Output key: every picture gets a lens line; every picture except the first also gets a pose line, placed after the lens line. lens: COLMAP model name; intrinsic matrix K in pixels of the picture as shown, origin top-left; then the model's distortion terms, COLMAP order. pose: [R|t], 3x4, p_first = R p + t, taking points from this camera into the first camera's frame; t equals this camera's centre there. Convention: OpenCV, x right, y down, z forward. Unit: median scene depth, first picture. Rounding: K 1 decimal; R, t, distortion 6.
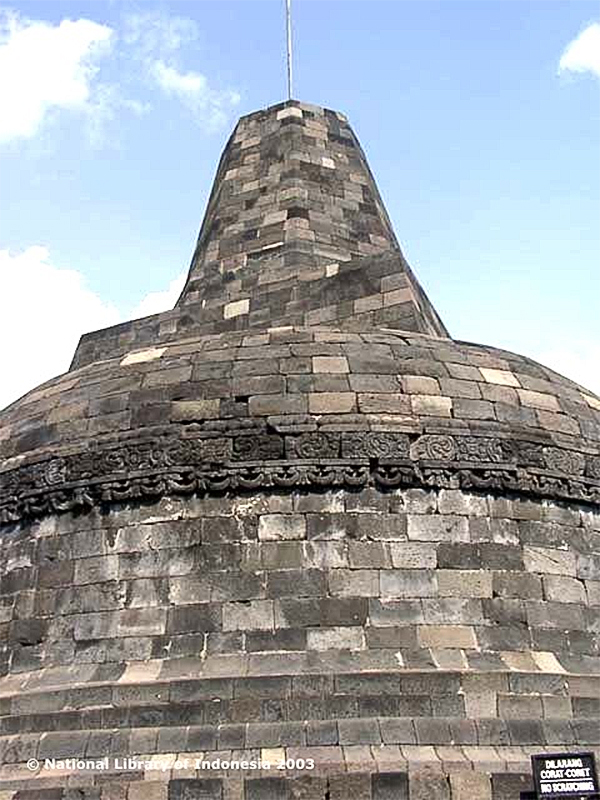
lens RADIAL K [[942.4, 0, 300.0], [0, 942.4, 400.0], [0, 0, 1]] dist [-0.015911, -0.013022]
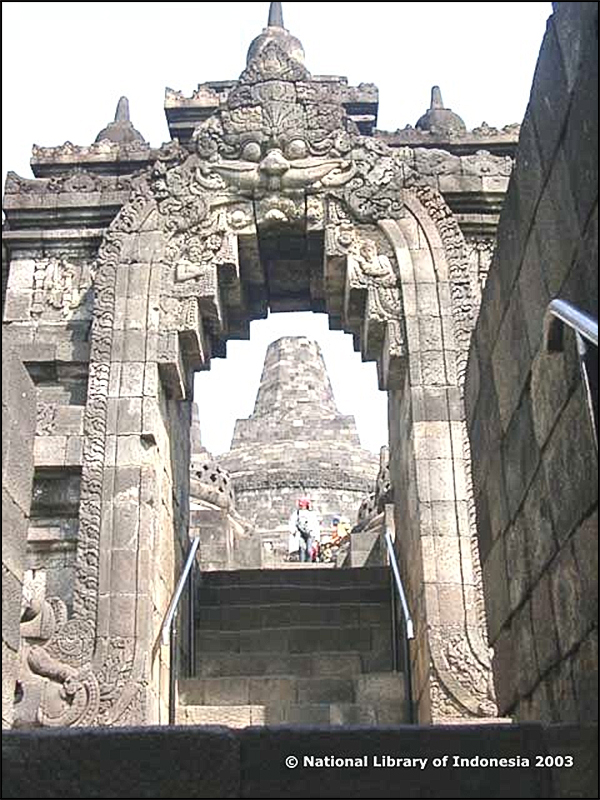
lens RADIAL K [[942.4, 0, 300.0], [0, 942.4, 400.0], [0, 0, 1]] dist [-0.015911, -0.013022]
pose [[0.920918, 0.171816, 0.349842, -1.599787], [-0.176850, 0.984077, -0.017765, -0.167456], [-0.347324, -0.045509, 0.936640, -2.568491]]
